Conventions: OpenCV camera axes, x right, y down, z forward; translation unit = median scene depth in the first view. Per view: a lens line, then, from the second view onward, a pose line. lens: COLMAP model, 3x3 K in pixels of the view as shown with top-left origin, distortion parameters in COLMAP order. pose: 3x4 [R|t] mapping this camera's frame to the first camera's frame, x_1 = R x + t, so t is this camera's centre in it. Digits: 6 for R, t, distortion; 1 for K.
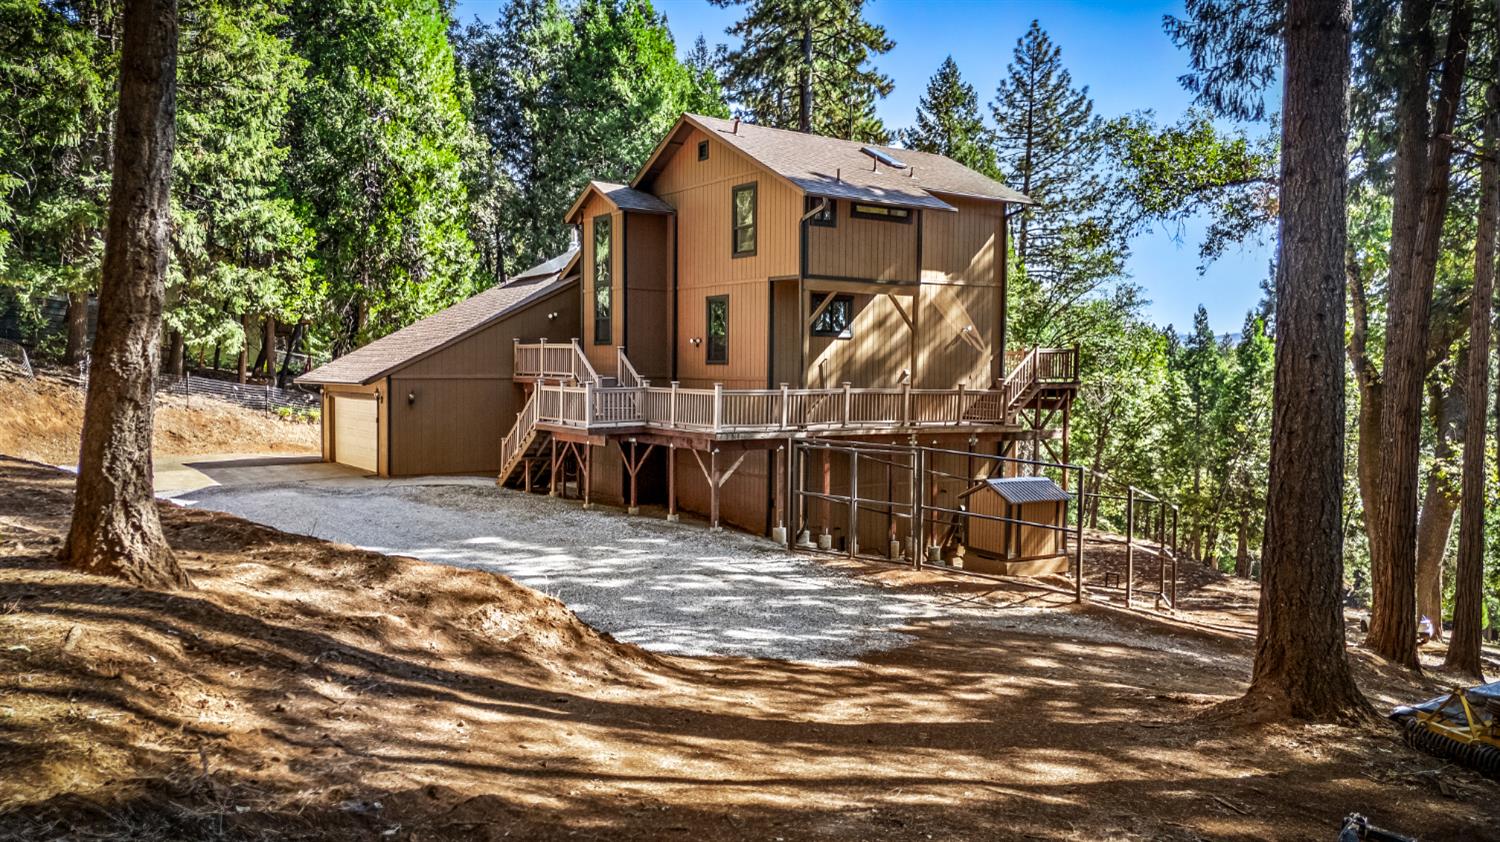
lens RADIAL K [[1086.1, 0, 750.0], [0, 1086.1, 421.0], [0, 0, 1]] dist [0.011419, 0.001835]
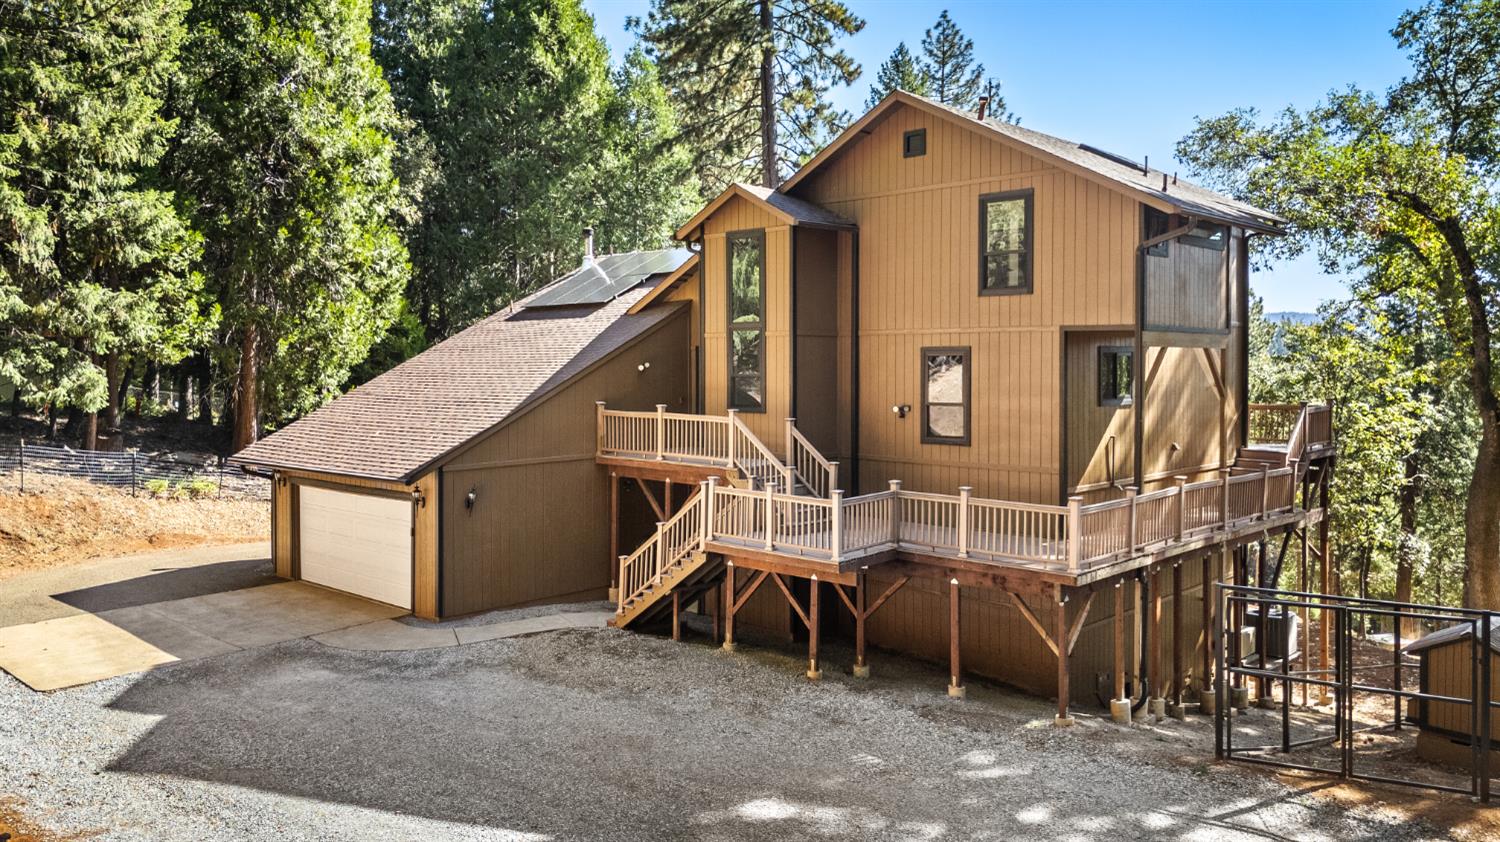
lens RADIAL K [[1105.0, 0, 749.4], [0, 1105.0, 382.7], [0, 0, 1]] dist [0.003275, -0.000475]
pose [[0.978825, -0.015512, 0.204113, -0.204538], [0.021275, 0.999434, -0.026070, -0.051652], [-0.203593, 0.029860, 0.978600, 0.218182]]
